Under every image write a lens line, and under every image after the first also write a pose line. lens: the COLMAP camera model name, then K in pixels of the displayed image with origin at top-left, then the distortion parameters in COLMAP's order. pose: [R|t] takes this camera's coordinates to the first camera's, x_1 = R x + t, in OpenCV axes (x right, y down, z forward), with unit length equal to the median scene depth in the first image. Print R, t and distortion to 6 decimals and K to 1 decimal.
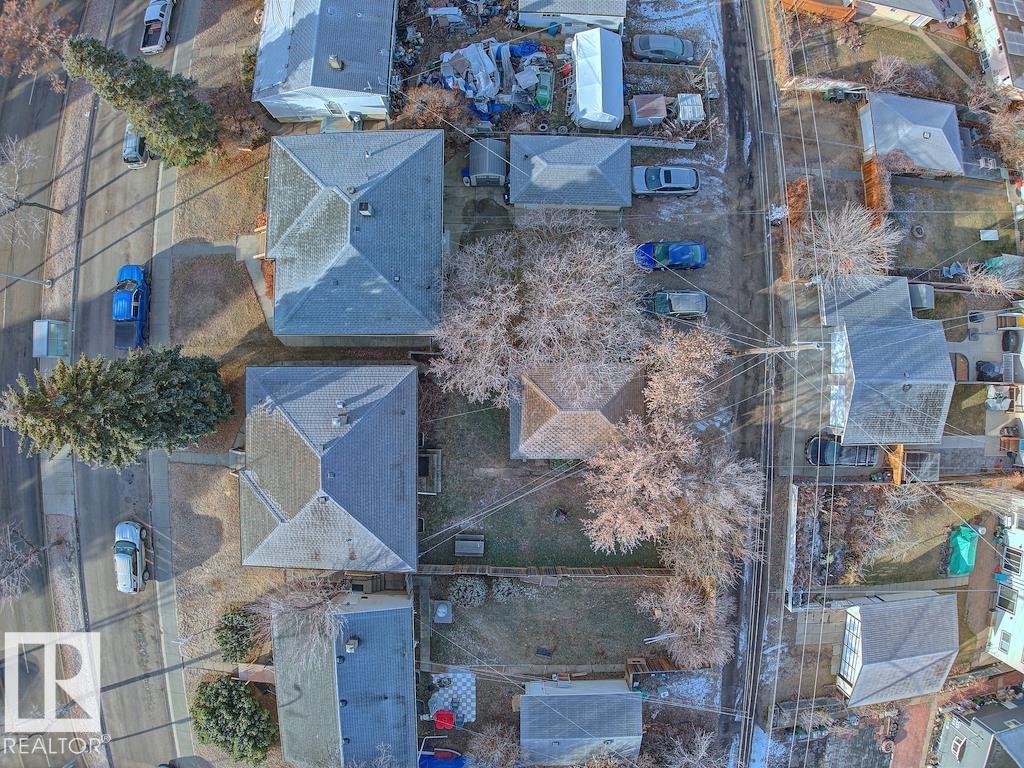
lens RADIAL K [[584.4, 0, 512.0], [0, 584.4, 384.0], [0, 0, 1]] dist [-0.147816, 0.002273]
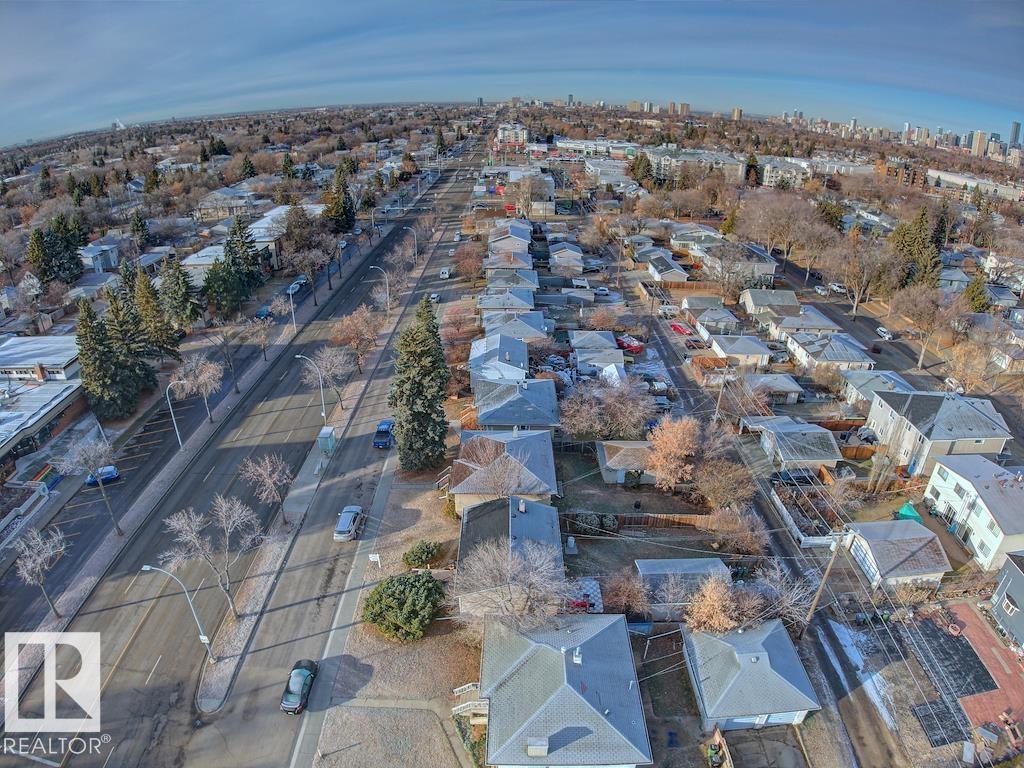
lens RADIAL K [[584.4, 0, 512.0], [0, 584.4, 384.0], [0, 0, 1]] dist [-0.147816, 0.002273]
pose [[0.999939, 0.002008, 0.010873, -0.287540], [0.008863, 0.442403, -0.896773, 1.533224], [-0.006612, 0.896814, 0.442358, -0.029287]]
